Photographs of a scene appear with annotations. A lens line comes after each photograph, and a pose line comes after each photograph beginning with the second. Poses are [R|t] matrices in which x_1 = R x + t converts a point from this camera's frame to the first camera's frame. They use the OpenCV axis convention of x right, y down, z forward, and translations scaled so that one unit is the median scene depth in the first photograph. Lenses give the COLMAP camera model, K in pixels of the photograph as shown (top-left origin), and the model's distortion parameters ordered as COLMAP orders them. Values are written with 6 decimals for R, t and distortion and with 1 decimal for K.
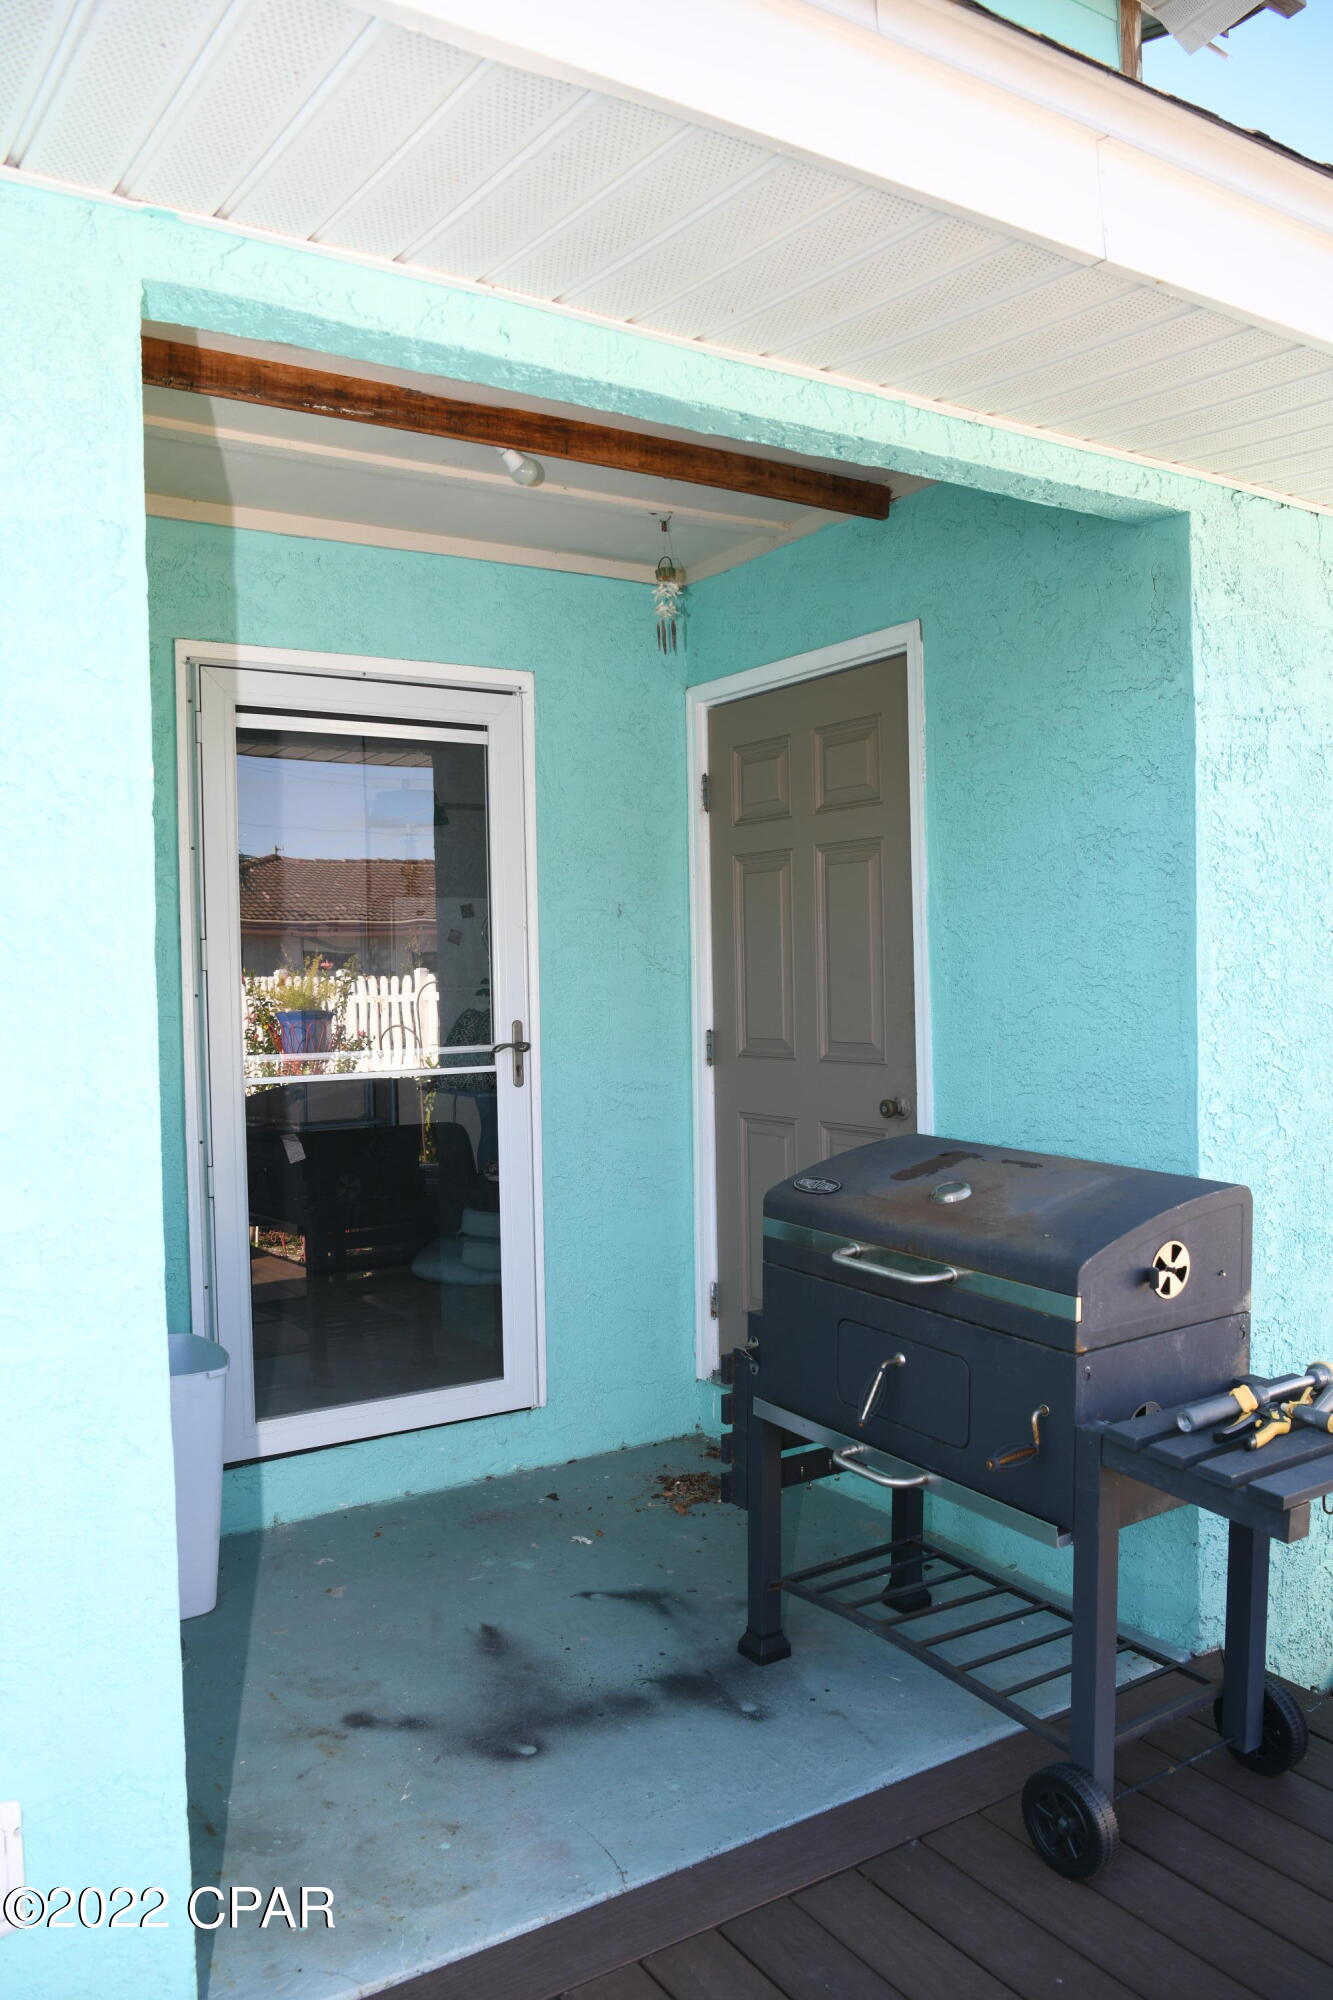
lens RADIAL K [[1552.3, 0, 667.5], [0, 1552.3, 1003.1], [0, 0, 1]] dist [-0.050314, 0.000824]
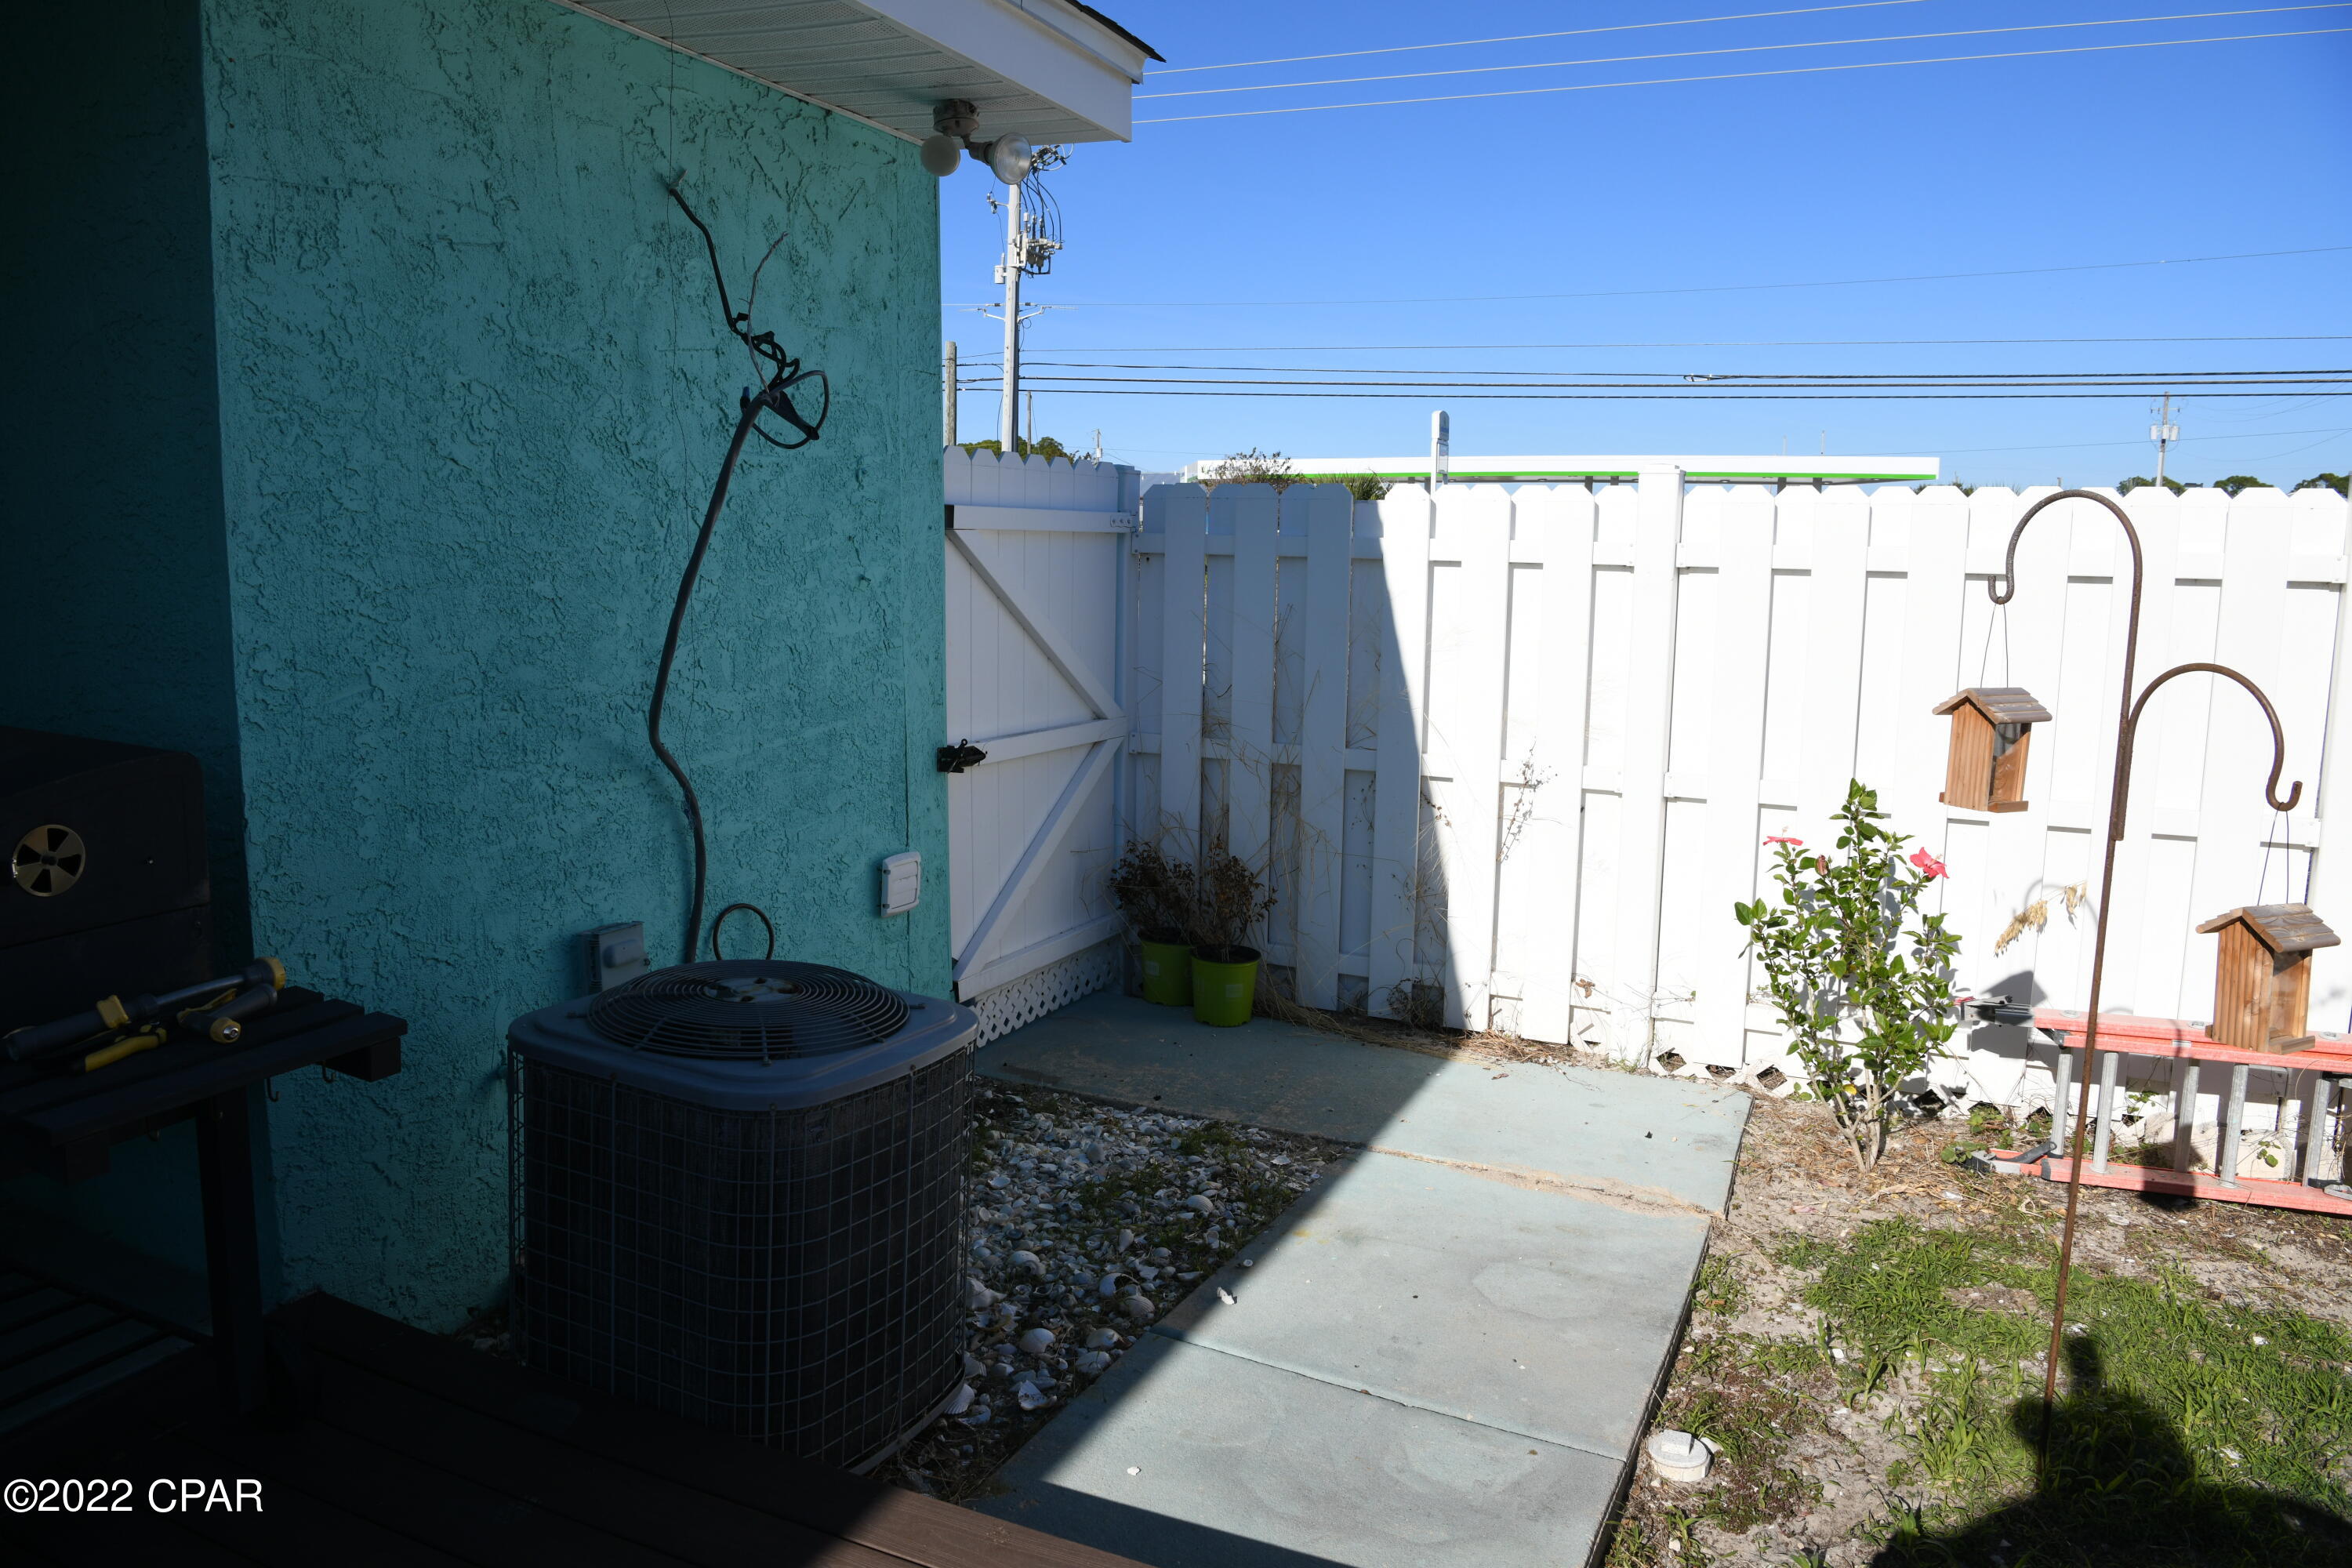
lens RADIAL K [[1625.2, 0, 1176.7], [0, 1625.2, 777.6], [0, 0, 1]] dist [-0.067820, 0.010369]
pose [[0.852375, -0.047989, 0.520724, 0.319125], [-0.012707, 0.993585, 0.112368, 0.025853], [-0.522776, -0.102397, 0.846298, 0.015074]]
